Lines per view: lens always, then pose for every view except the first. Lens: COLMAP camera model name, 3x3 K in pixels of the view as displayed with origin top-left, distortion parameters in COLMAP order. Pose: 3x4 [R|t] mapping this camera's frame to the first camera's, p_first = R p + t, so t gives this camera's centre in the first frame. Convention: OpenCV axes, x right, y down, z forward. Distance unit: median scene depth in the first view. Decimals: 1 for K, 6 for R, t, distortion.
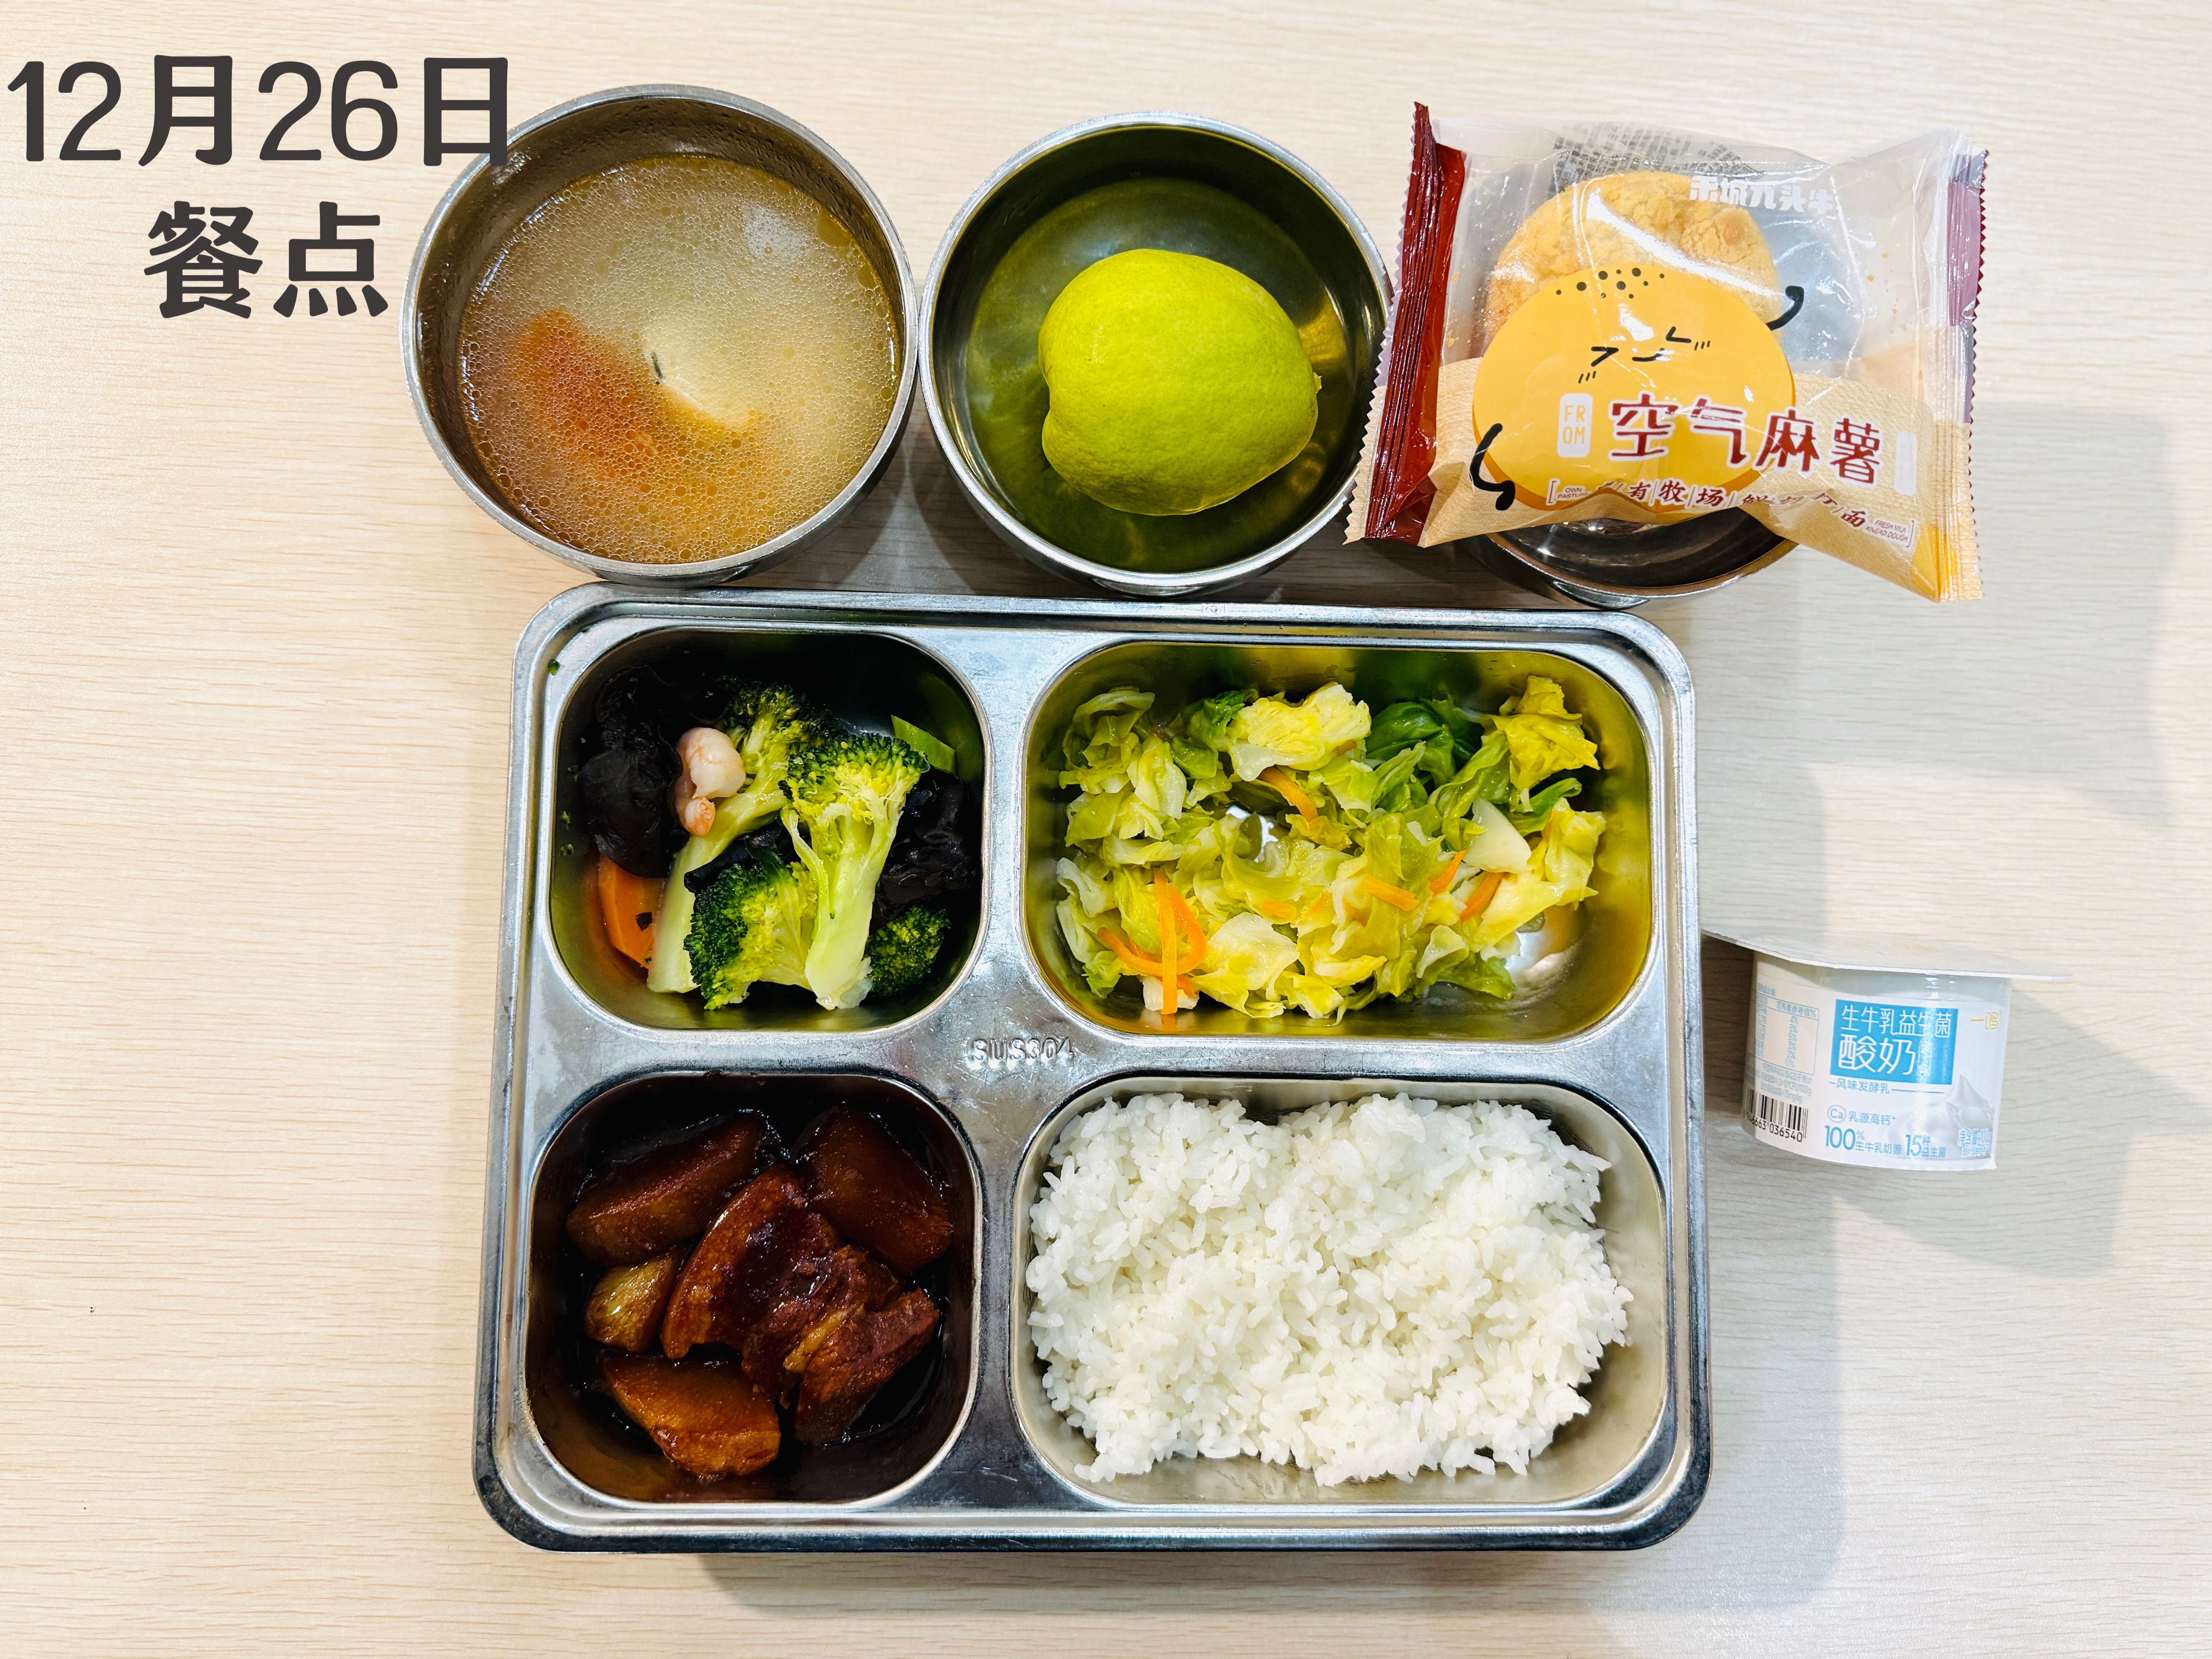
lens RADIAL K [[1793.4, 0, 1106.0], [0, 1793.4, 829.5], [0, 0, 1]] dist [-0.007089, -0.003683]
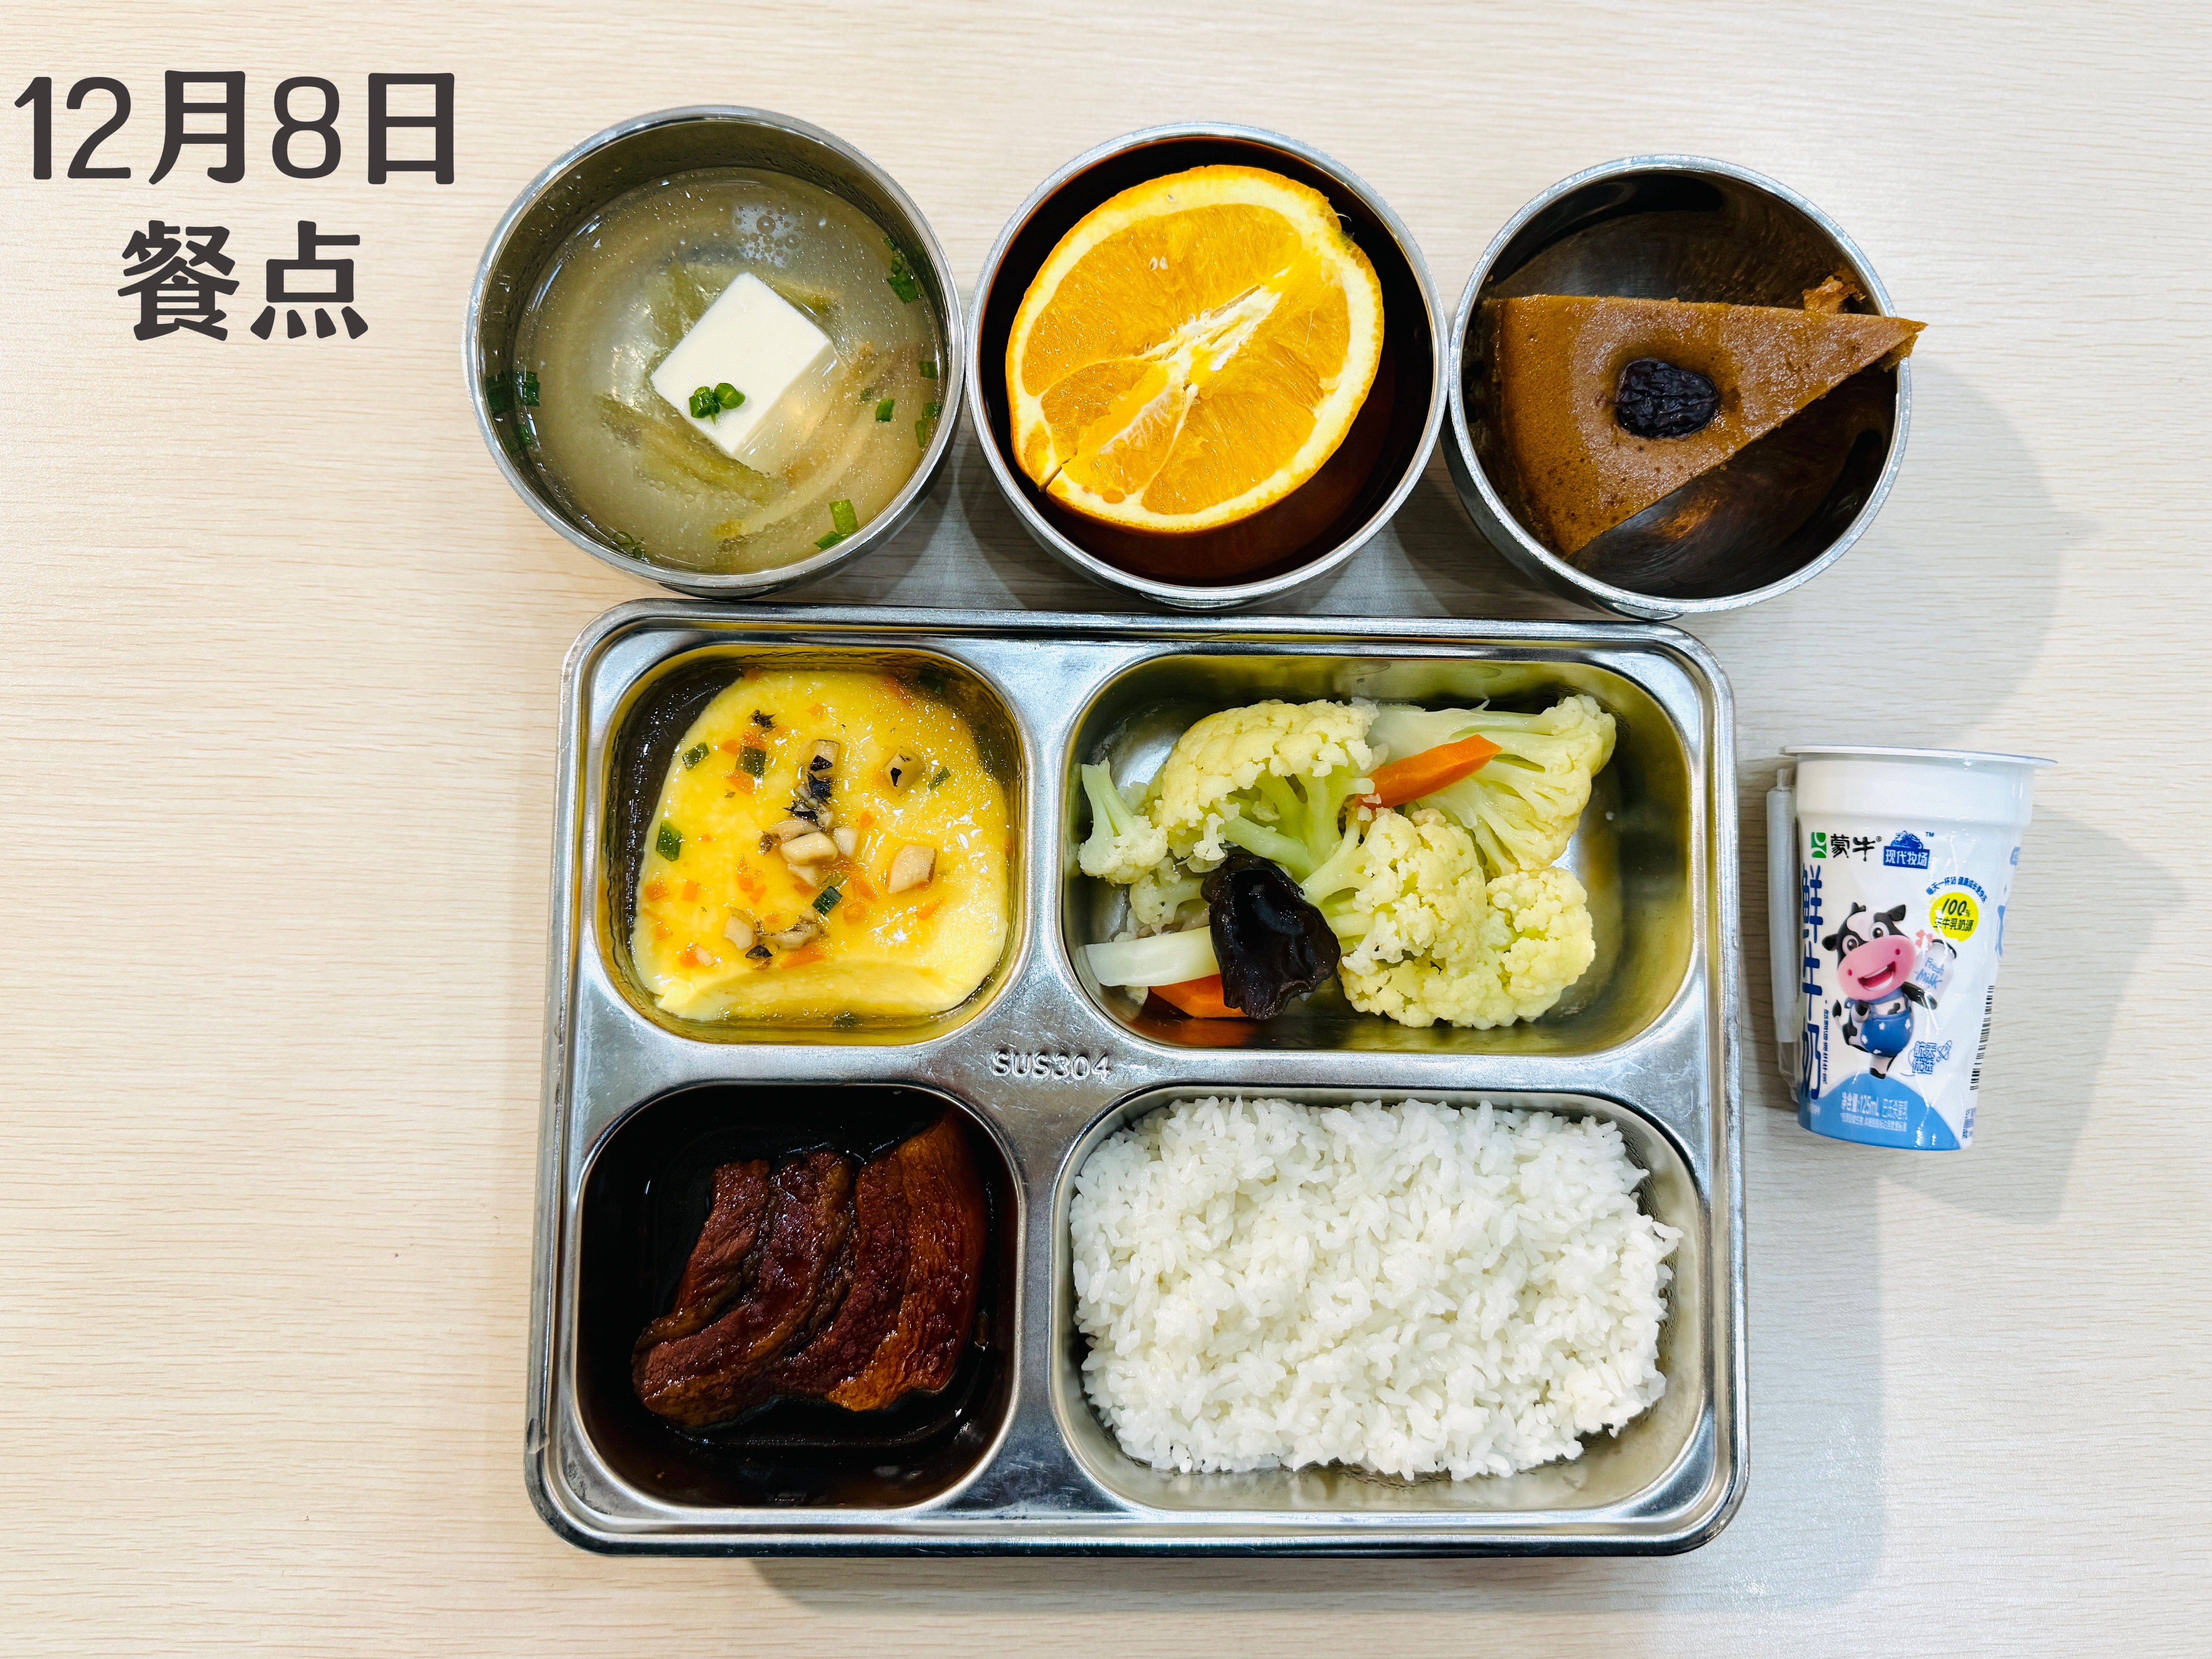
lens RADIAL K [[1805.1, 0, 1115.8], [0, 1805.1, 846.9], [0, 0, 1]] dist [-0.012412, 0.002135]
pose [[0.999659, -0.020385, -0.016306, 0.120230], [0.020553, 0.999737, 0.010221, -0.007662], [0.016094, -0.010553, 0.999815, -0.000085]]
